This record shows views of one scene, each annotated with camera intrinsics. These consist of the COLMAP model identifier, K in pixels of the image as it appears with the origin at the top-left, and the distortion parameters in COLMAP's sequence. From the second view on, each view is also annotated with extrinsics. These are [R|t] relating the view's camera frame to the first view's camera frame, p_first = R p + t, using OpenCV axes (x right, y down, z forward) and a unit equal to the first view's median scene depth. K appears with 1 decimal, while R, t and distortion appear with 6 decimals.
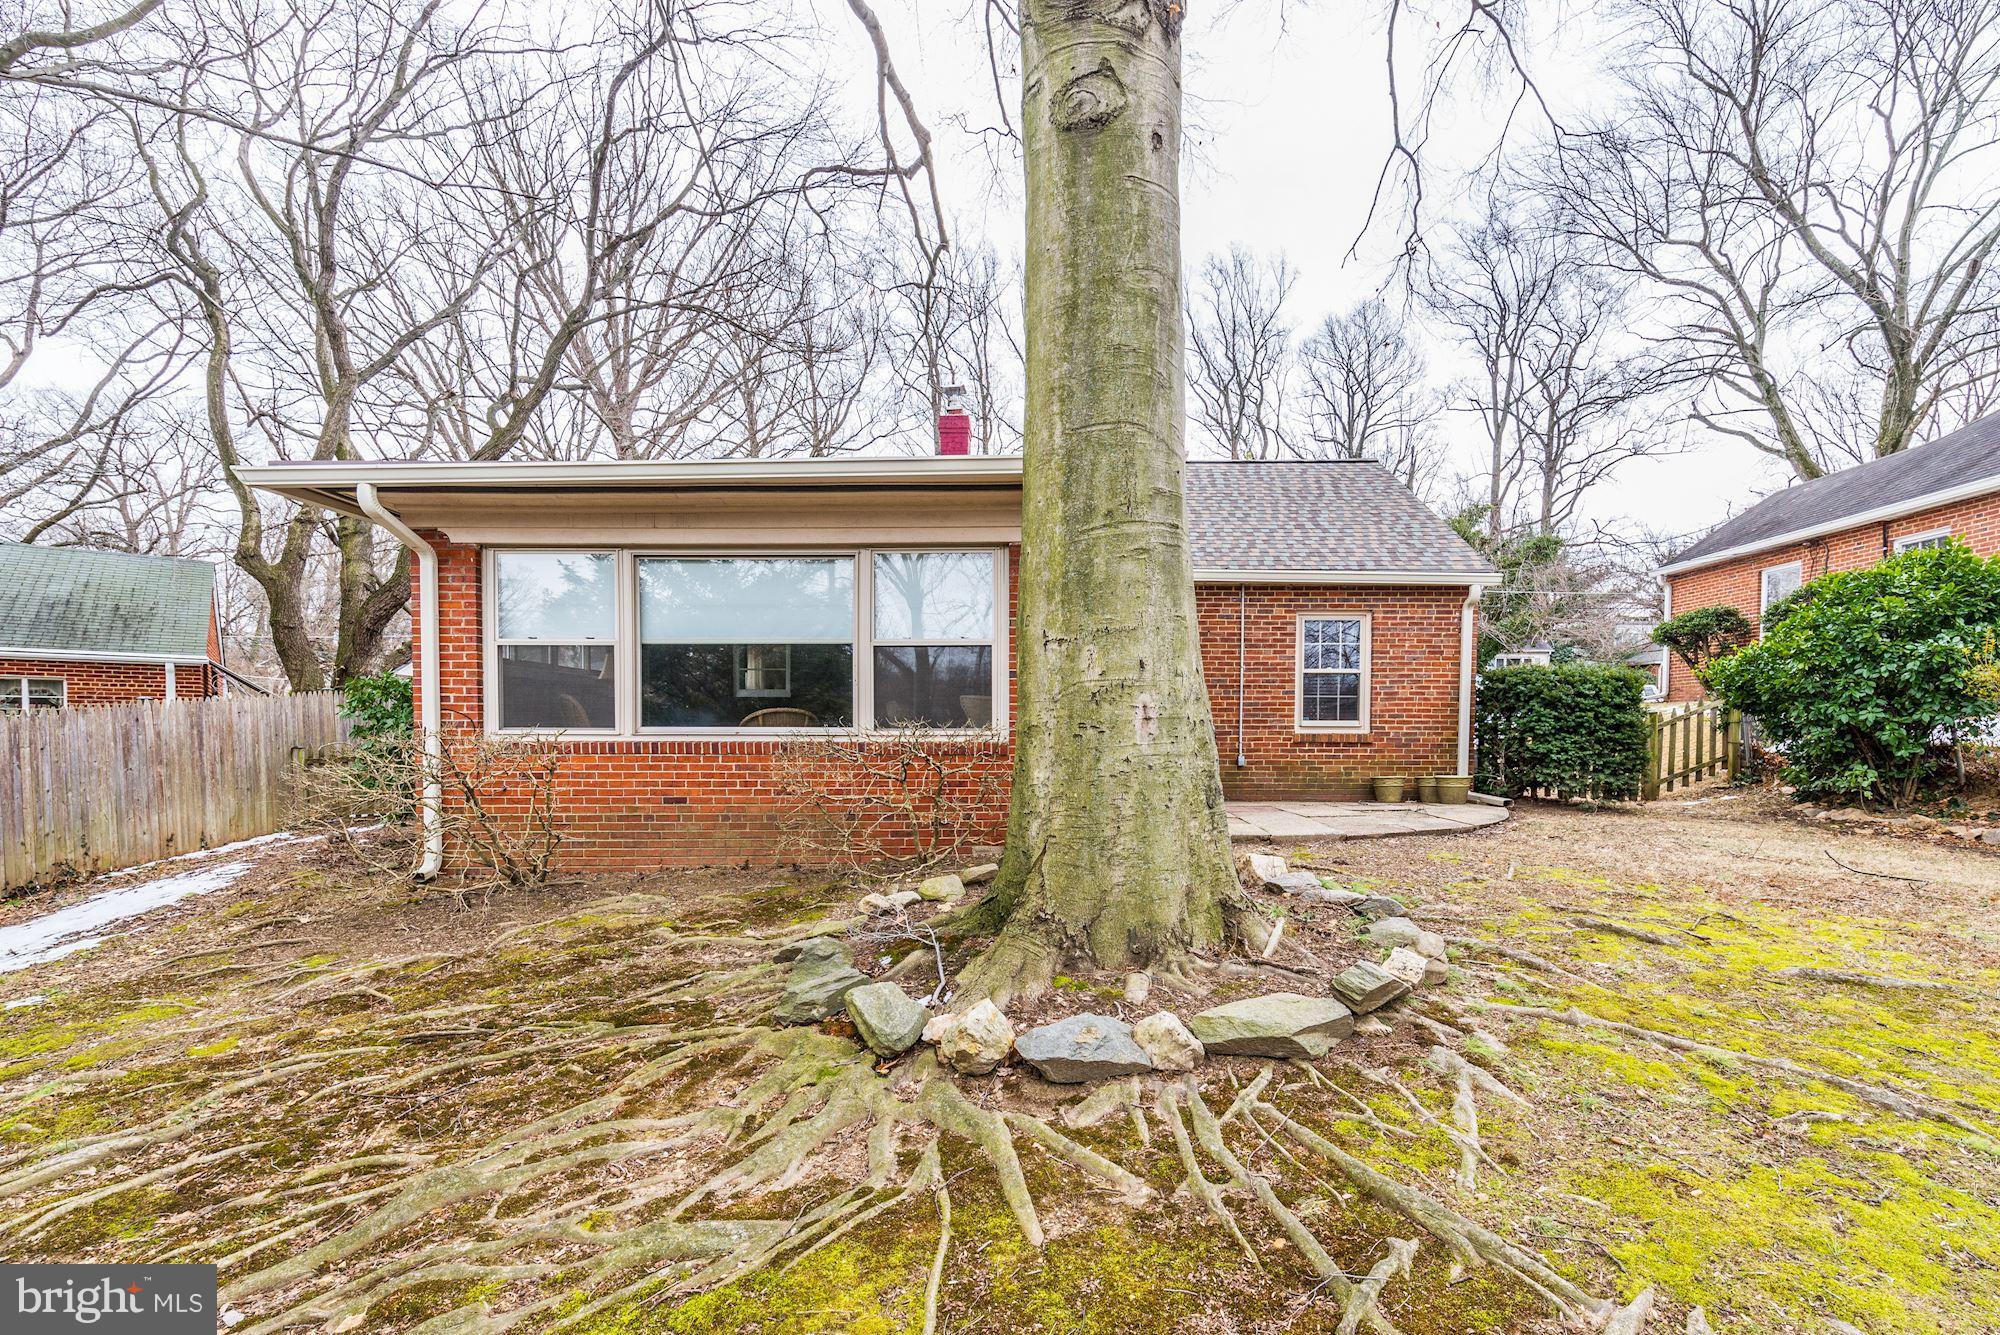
lens RADIAL K [[852.4, 0, 1003.2], [0, 852.4, 764.9], [0, 0, 1]] dist [0.000046, -0.000054]
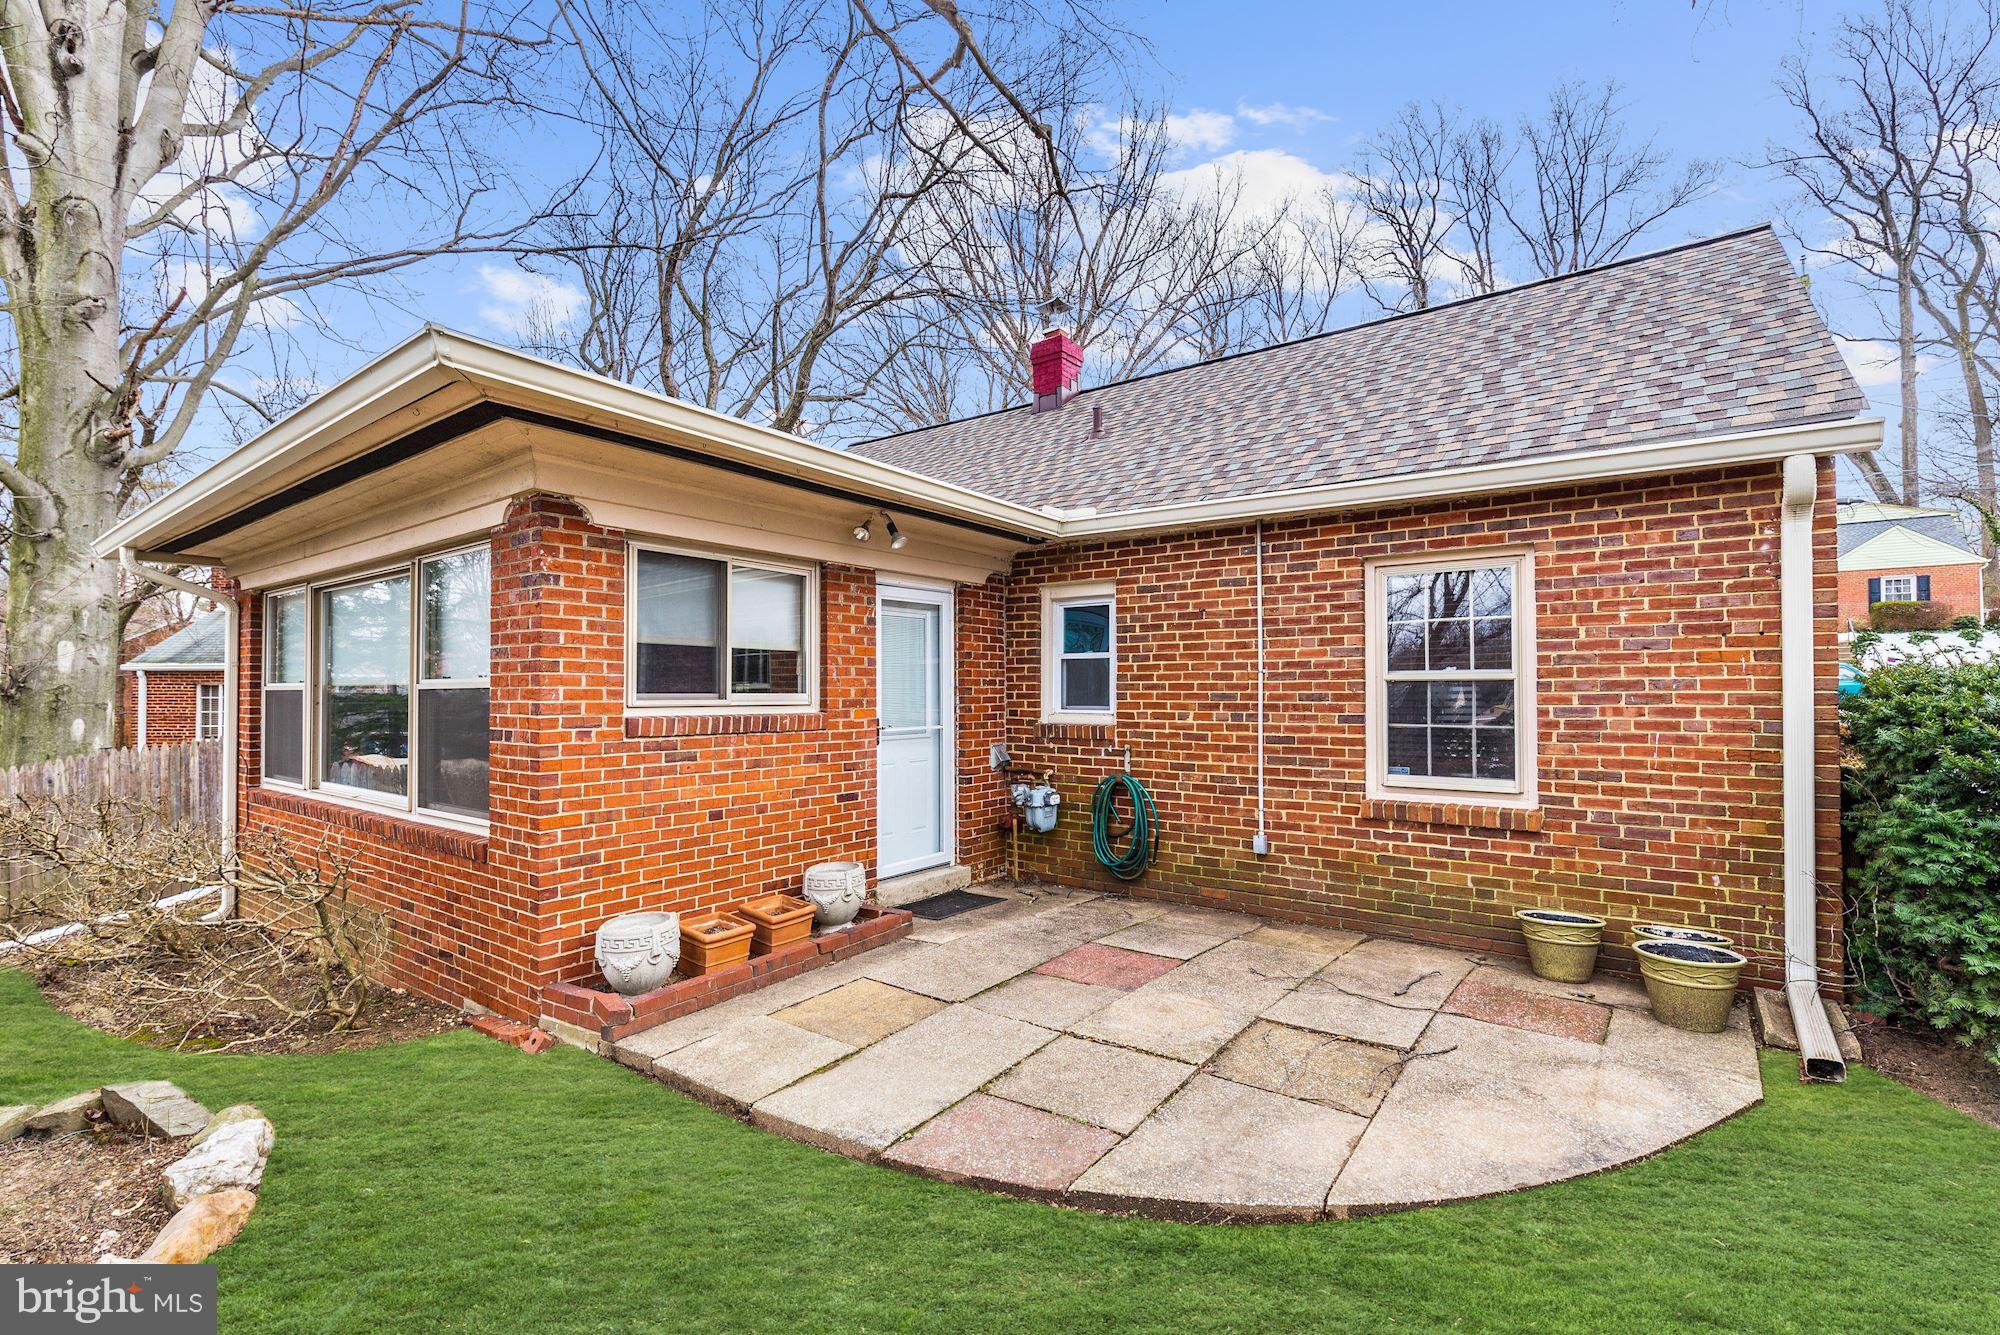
lens RADIAL K [[852.6, 0, 1005.7], [0, 852.6, 679.3], [0, 0, 1]] dist [-0.000520, -0.000437]
pose [[0.826898, -0.014301, -0.562170, 0.452998], [-0.014794, 0.998777, -0.047167, -0.081736], [0.562157, 0.047319, 0.825675, 0.457539]]
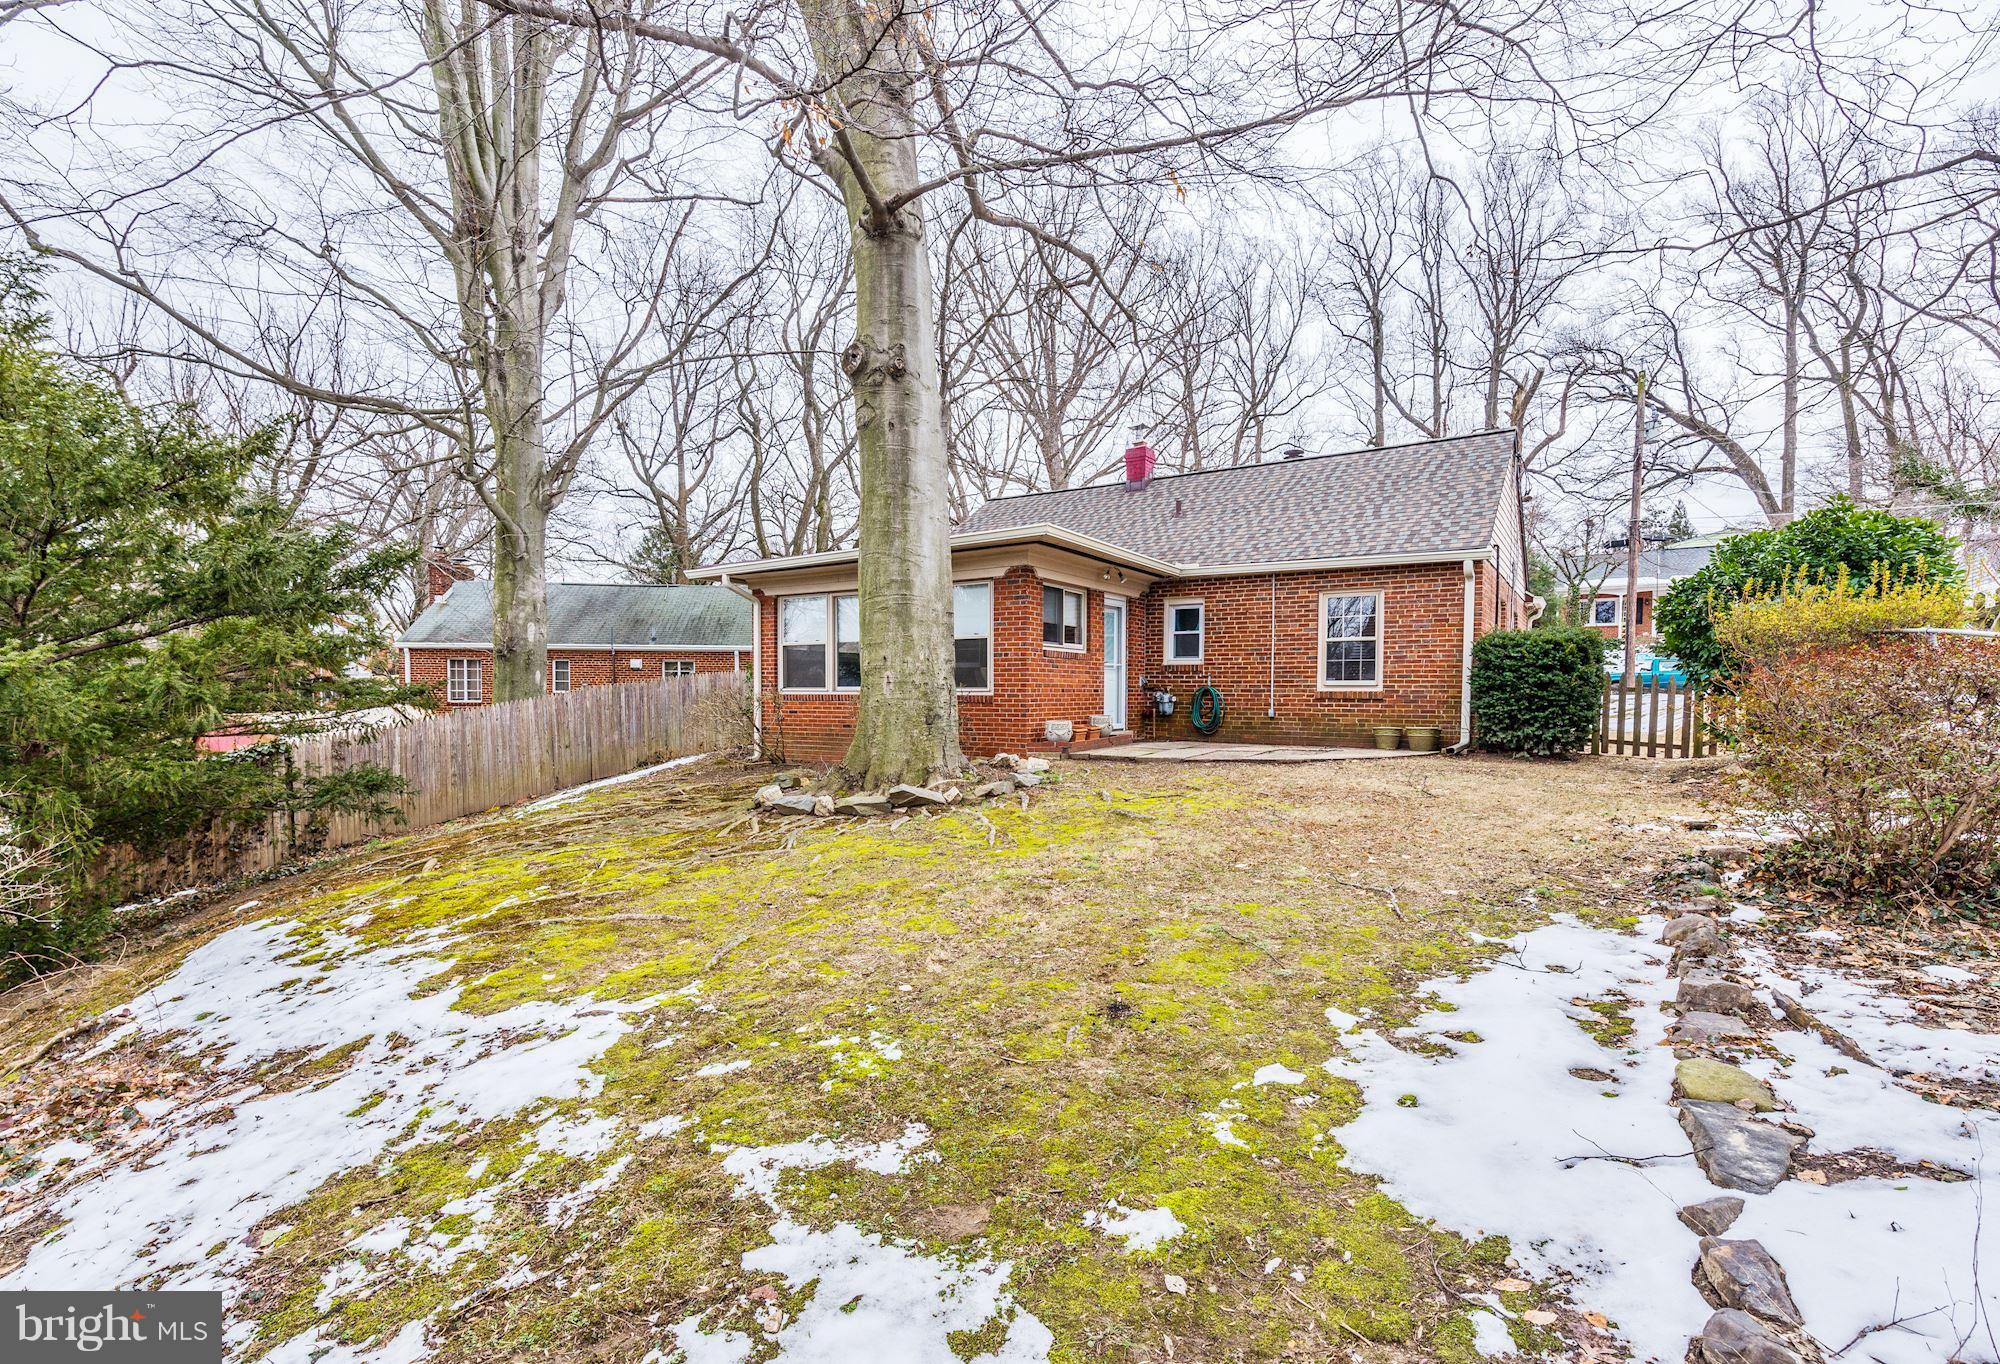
lens RADIAL K [[841.3, 0, 994.4], [0, 841.3, 719.8], [0, 0, 1]] dist [-0.001546, -0.000046]
pose [[0.845457, 0.019509, -0.533688, 0.598571], [-0.022293, 0.999751, 0.001230, 0.013263], [0.533579, 0.010857, 0.845681, -0.270026]]
